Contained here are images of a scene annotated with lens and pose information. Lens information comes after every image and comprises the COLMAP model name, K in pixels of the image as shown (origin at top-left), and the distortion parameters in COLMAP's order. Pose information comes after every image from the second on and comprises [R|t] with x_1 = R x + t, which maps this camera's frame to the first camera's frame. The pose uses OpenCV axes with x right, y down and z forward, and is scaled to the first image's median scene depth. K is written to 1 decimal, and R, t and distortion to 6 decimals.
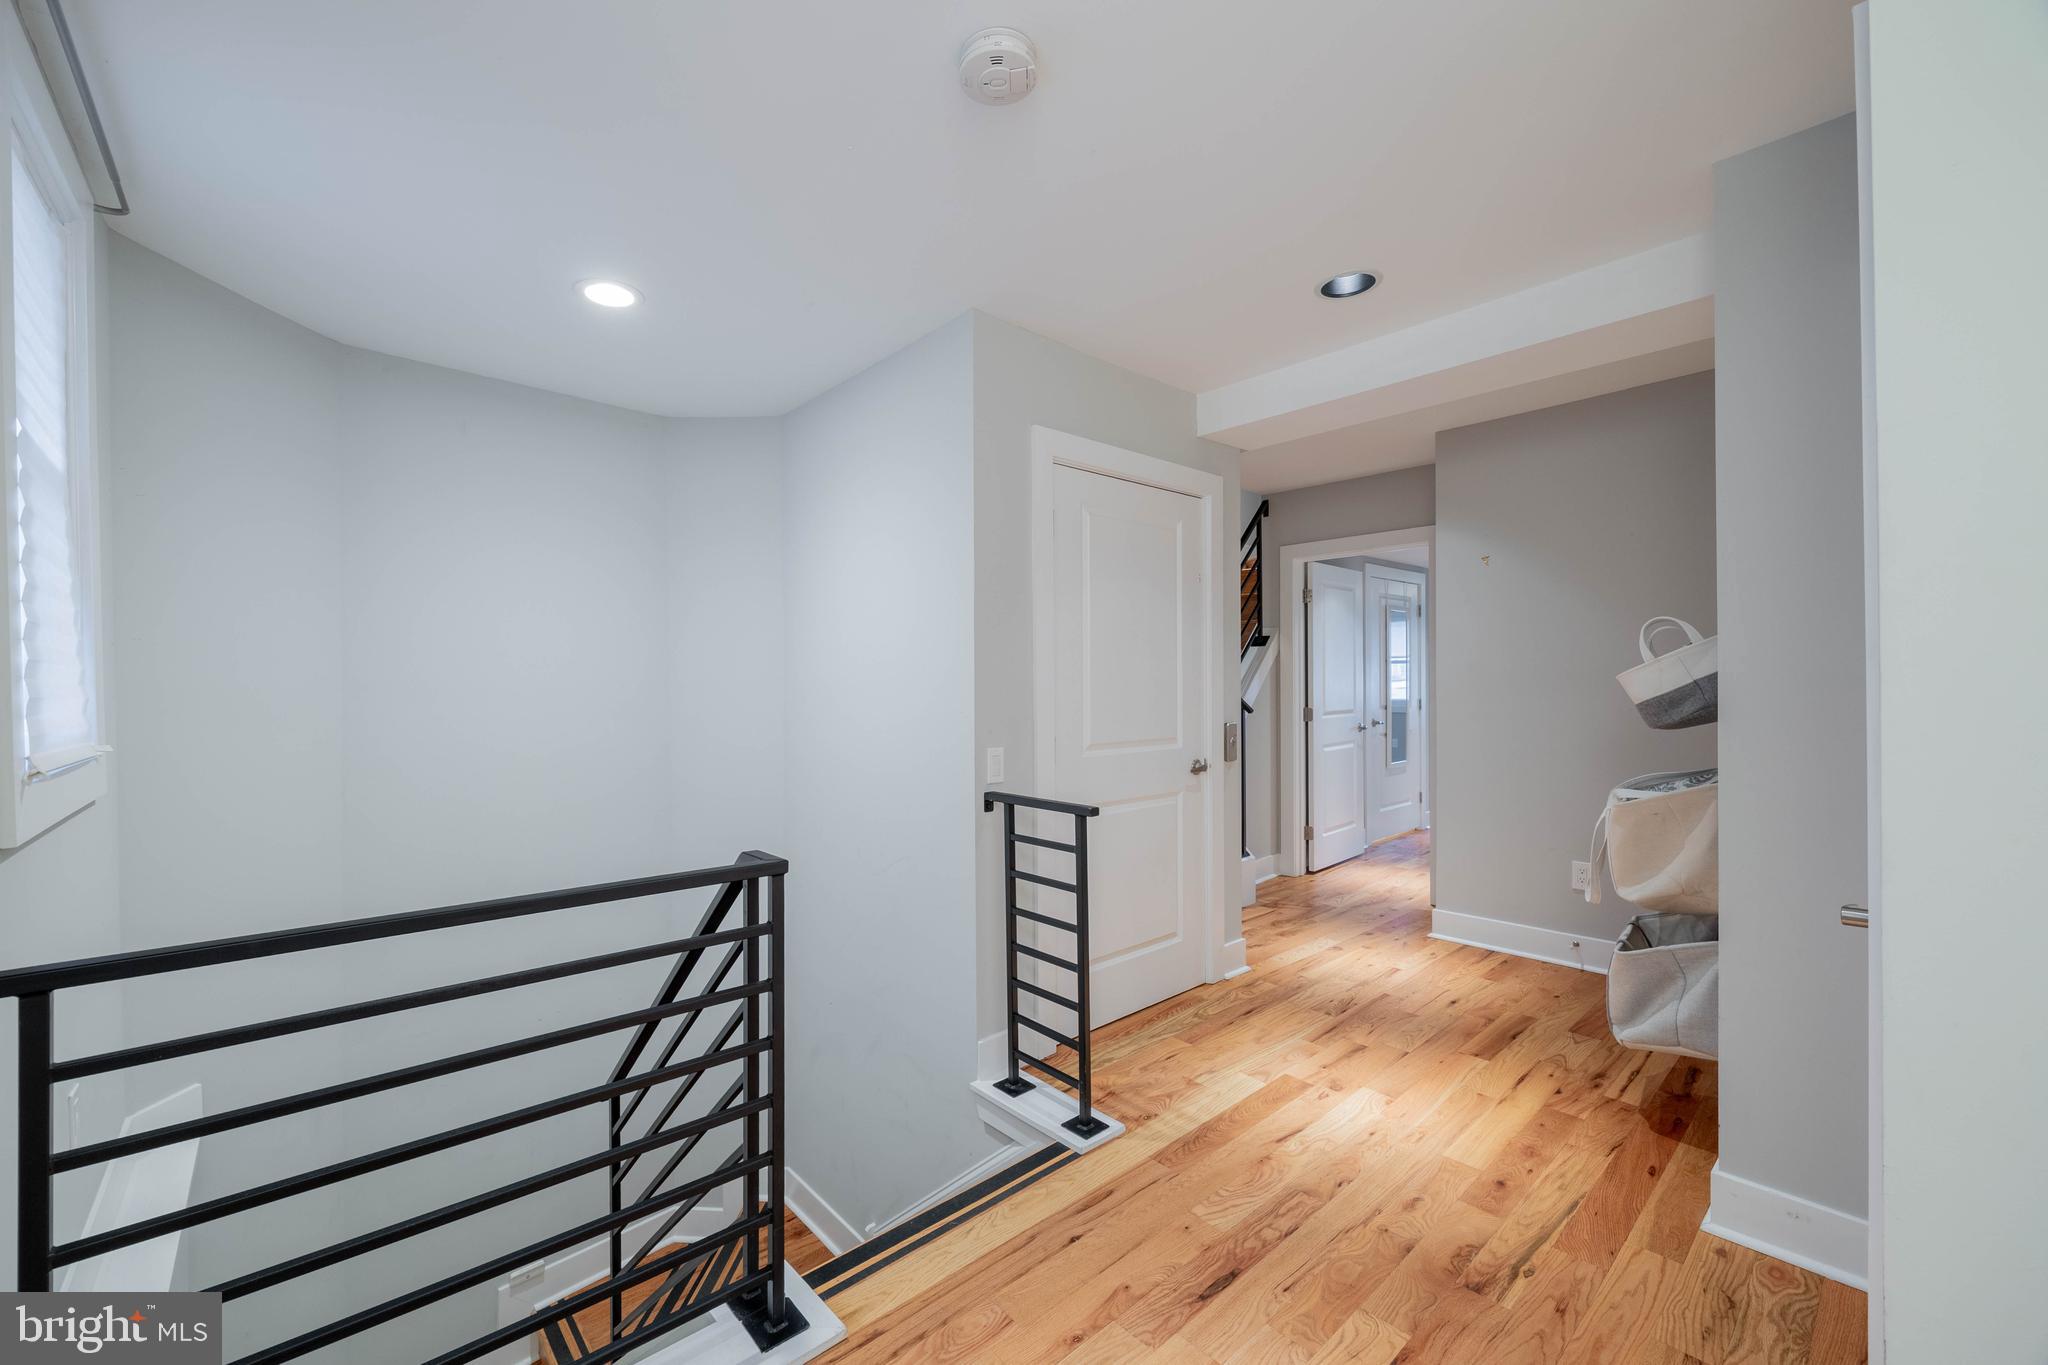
lens RADIAL K [[789.8, 0, 1011.6], [0, 789.8, 681.0], [0, 0, 1]] dist [-0.000601, -0.000222]
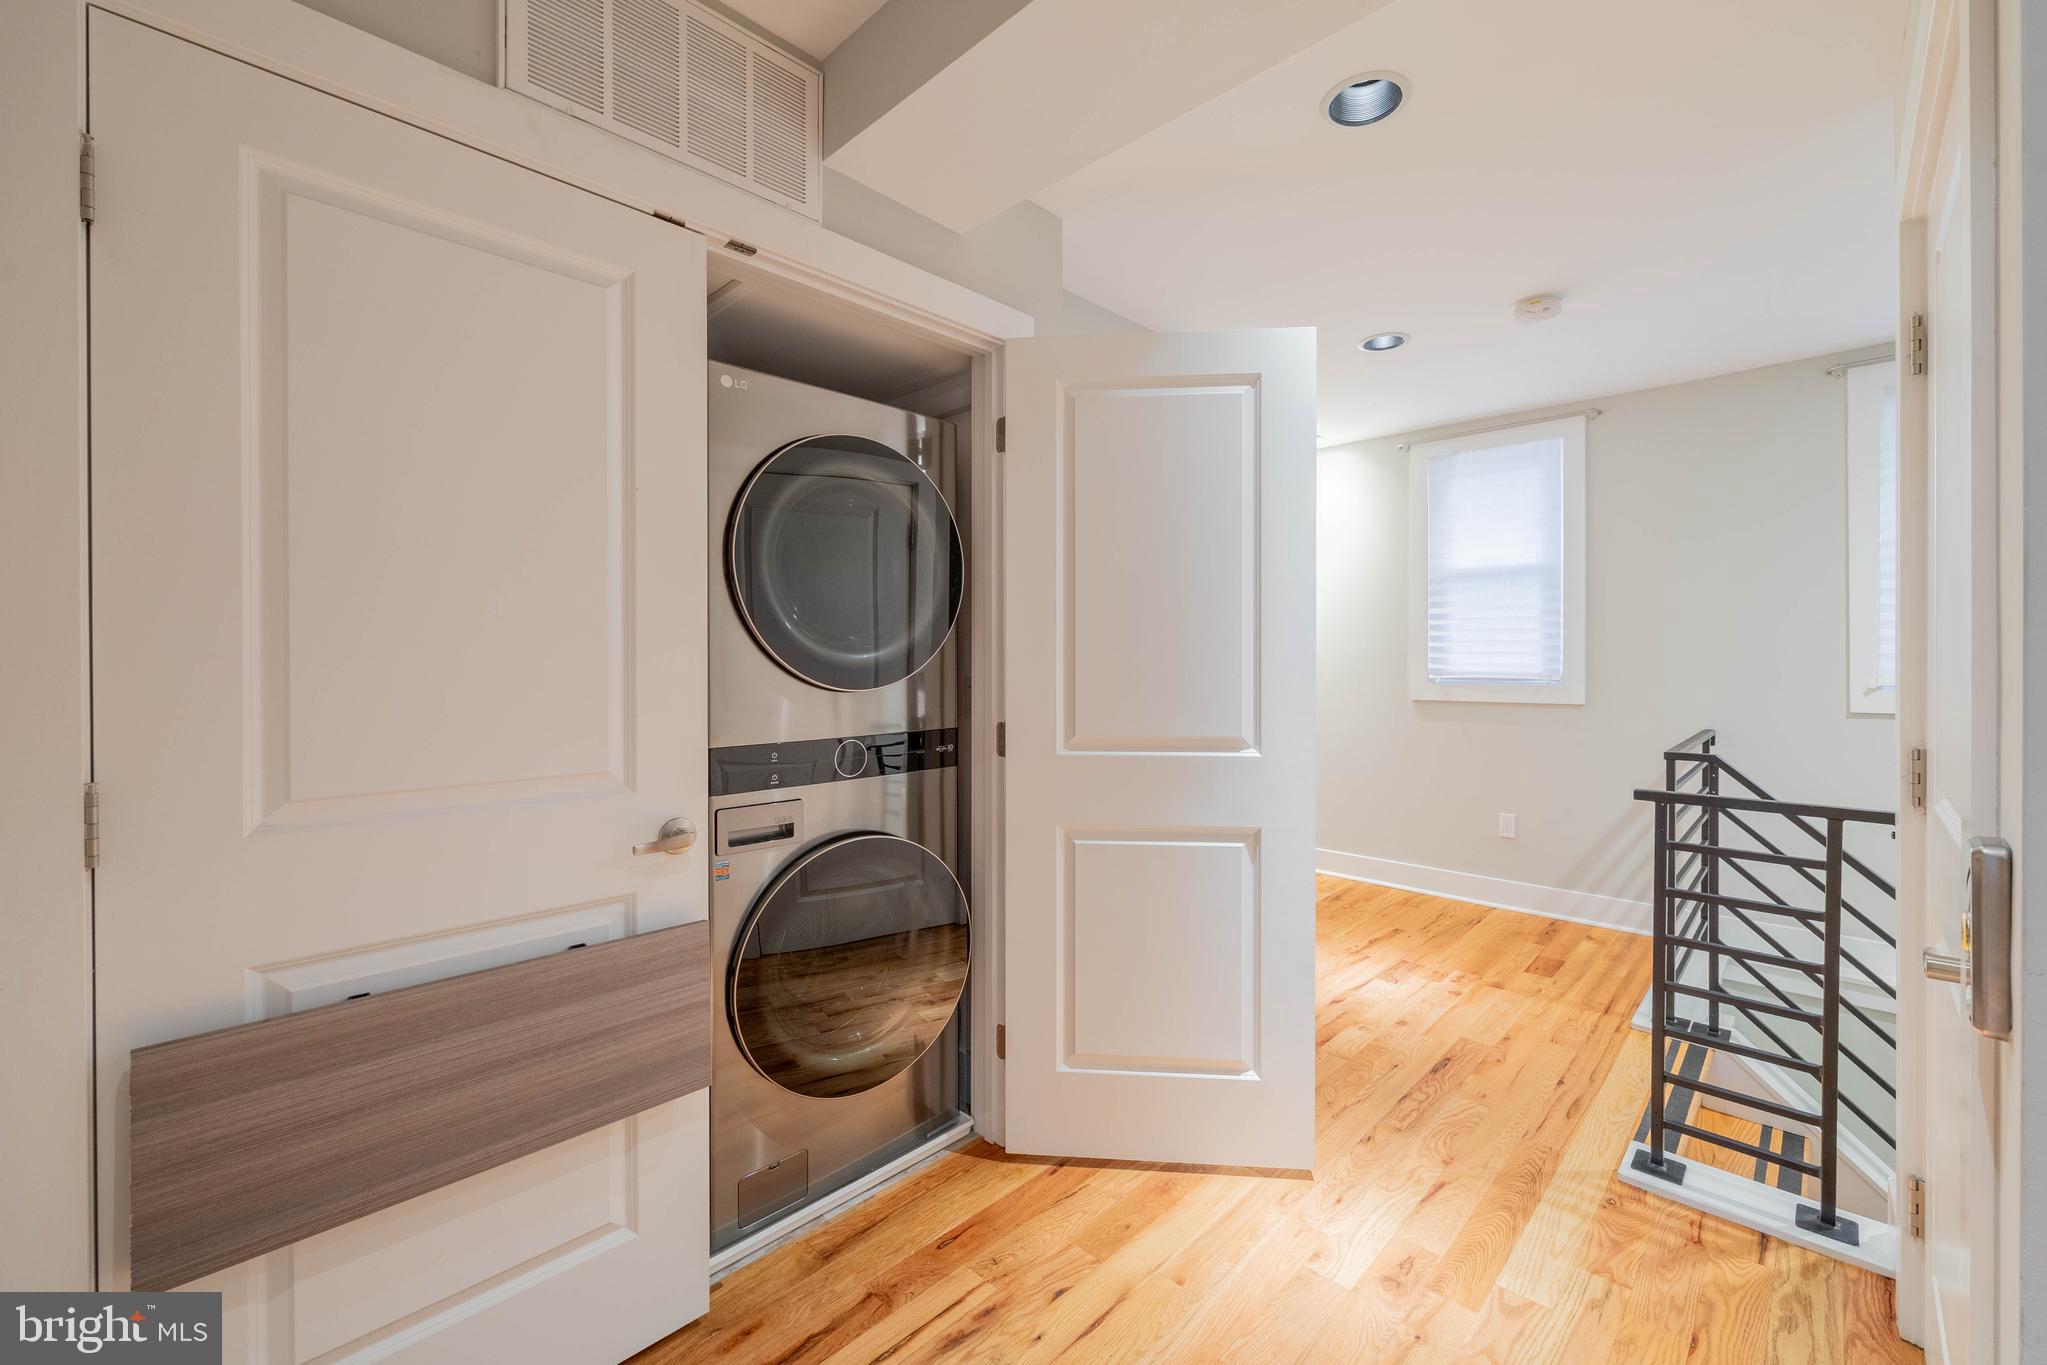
lens RADIAL K [[809.7, 0, 1053.6], [0, 809.7, 654.1], [0, 0, 1]] dist [-0.000452, -0.000118]
pose [[-0.996645, 0.005090, -0.081689, 0.924590], [0.005105, 0.999987, 0.000025, -0.003273], [0.081689, -0.000392, -0.996658, 2.053051]]
